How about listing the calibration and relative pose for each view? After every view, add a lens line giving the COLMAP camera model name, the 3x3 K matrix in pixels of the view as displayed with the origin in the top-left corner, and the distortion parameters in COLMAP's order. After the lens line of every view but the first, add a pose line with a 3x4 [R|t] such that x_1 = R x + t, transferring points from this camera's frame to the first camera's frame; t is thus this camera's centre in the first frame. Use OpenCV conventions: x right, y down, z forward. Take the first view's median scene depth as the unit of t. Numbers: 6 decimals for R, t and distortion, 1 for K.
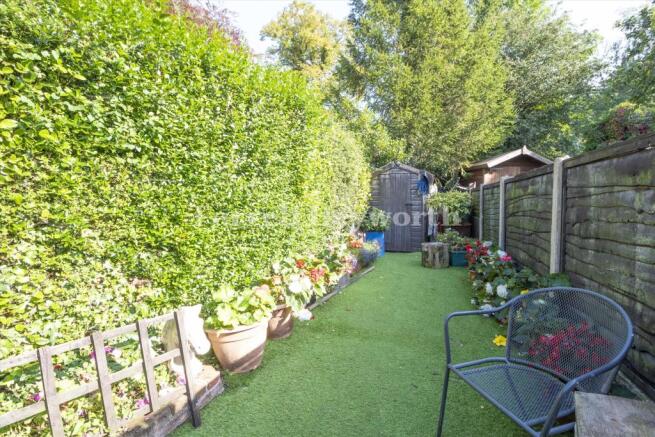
lens RADIAL K [[303.4, 0, 325.4], [0, 303.4, 215.4], [0, 0, 1]] dist [-0.000638, -0.000432]
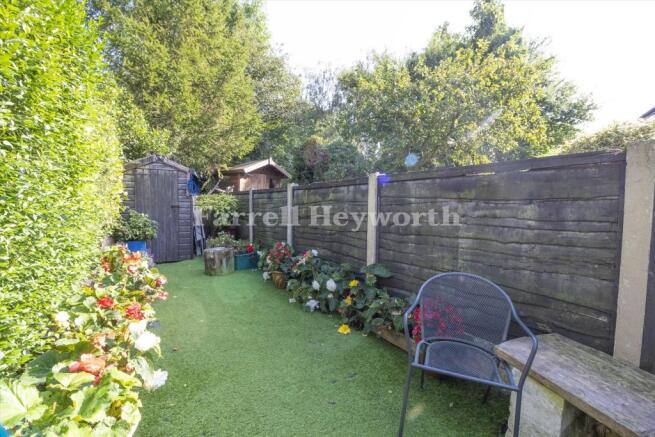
lens RADIAL K [[303.4, 0, 326.5], [0, 303.4, 217.7], [0, 0, 1]] dist [-0.000638, -0.000432]
pose [[0.640003, -0.014366, 0.768238, -0.118321], [0.013645, 0.999880, 0.007330, -0.004826], [-0.768251, 0.005791, 0.640122, 0.113557]]
